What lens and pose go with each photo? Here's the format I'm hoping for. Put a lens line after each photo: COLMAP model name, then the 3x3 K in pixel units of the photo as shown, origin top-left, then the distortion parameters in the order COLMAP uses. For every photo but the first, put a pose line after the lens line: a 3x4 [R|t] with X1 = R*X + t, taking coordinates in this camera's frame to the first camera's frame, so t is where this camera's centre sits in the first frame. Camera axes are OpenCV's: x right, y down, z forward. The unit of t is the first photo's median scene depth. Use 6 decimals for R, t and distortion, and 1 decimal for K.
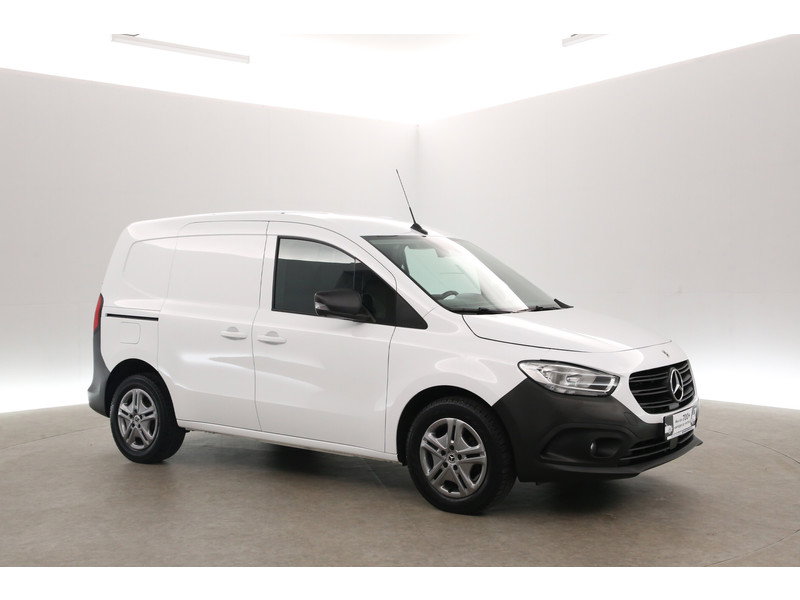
lens RADIAL K [[932.6, 0, 400.0], [0, 932.6, 300.0], [0, 0, 1]] dist [0.101196, 0.002673]
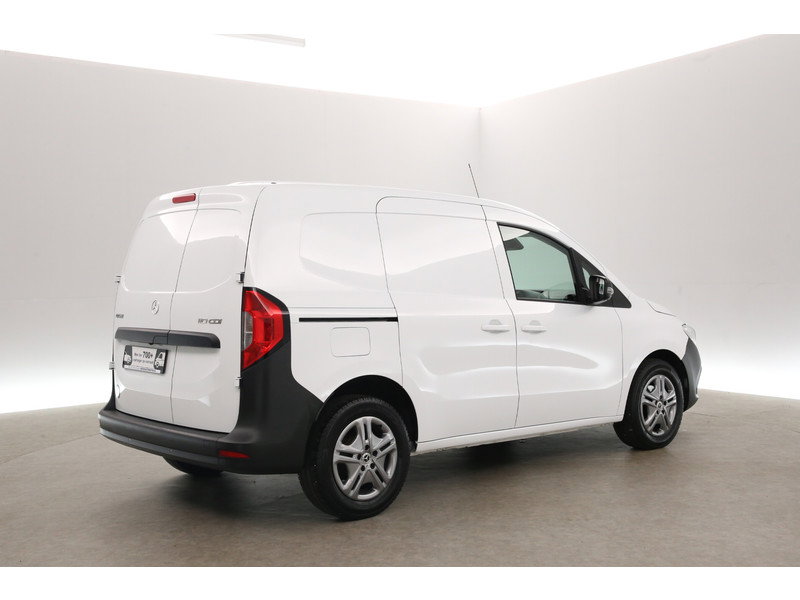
lens RADIAL K [[956.7, 0, 400.0], [0, 956.7, 300.0], [0, 0, 1]] dist [-0.003448, 0.000704]
pose [[0.223189, -0.014578, 0.974666, -1.025824], [0.047523, 0.998862, 0.004057, 0.001740], [-0.973616, 0.045414, 0.223628, 0.825193]]
